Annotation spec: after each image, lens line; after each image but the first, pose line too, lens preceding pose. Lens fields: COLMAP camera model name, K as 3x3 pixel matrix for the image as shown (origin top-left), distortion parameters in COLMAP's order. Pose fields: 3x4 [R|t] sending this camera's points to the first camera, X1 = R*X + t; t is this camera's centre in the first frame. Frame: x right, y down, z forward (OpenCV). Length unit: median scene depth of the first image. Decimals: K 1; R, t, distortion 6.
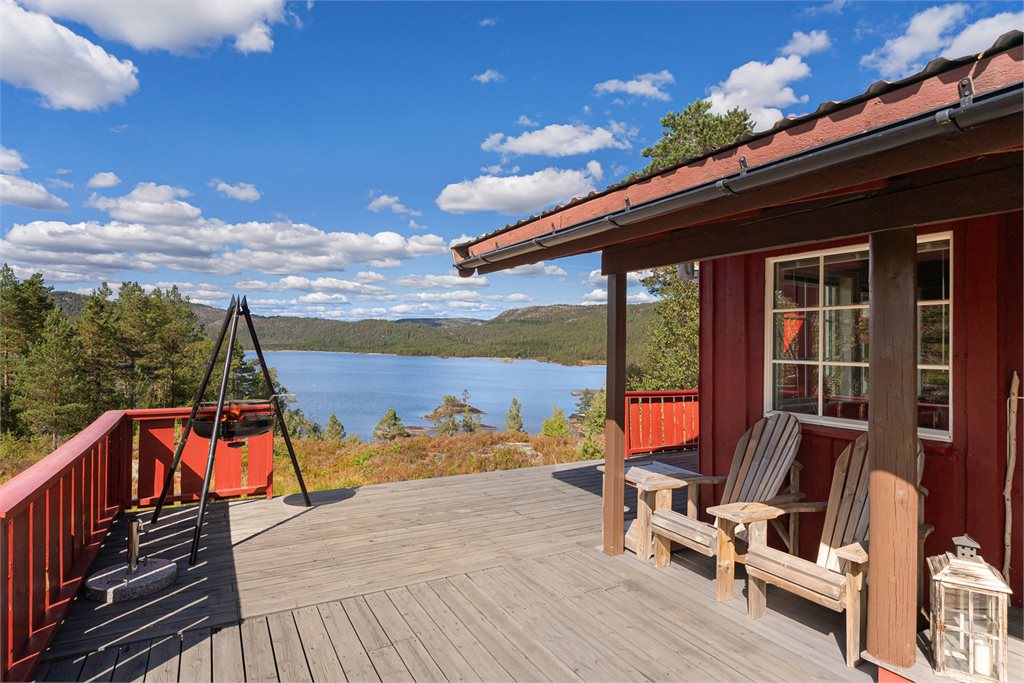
lens RADIAL K [[586.5, 0, 512.0], [0, 586.5, 341.5], [0, 0, 1]] dist [0.006442, 0.000493]
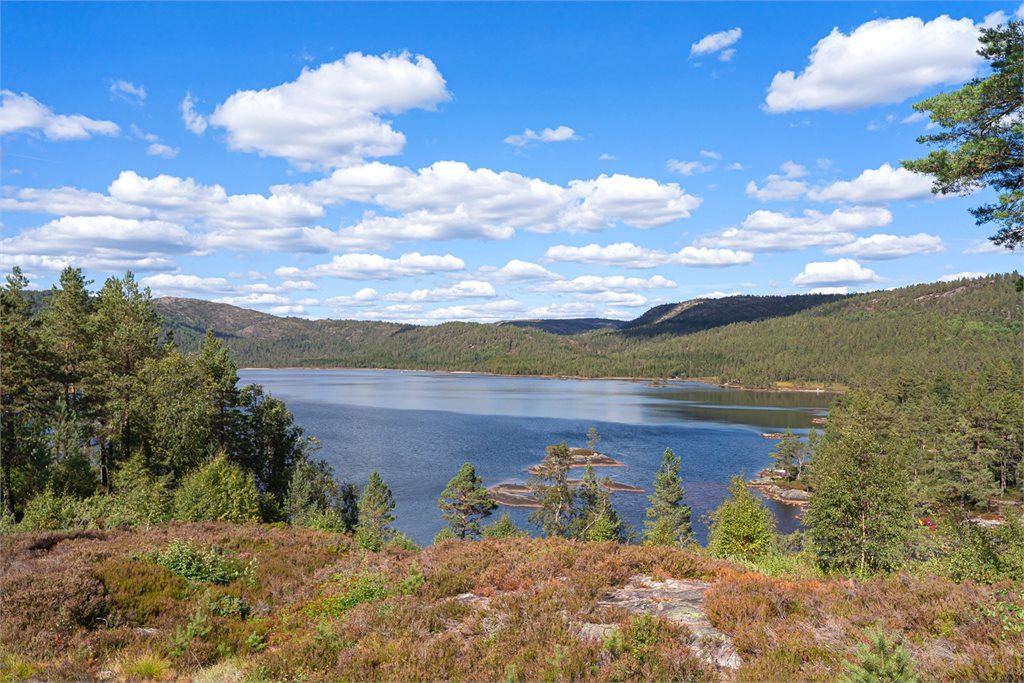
lens RADIAL K [[673.7, 0, 532.7], [0, 673.7, 351.0], [0, 0, 1]] dist [0.000444, 0.007286]
pose [[0.980067, -0.005201, -0.198599, 0.004178], [0.005528, 0.999984, 0.001093, -0.003922], [0.198590, -0.002169, 0.980080, 0.230169]]
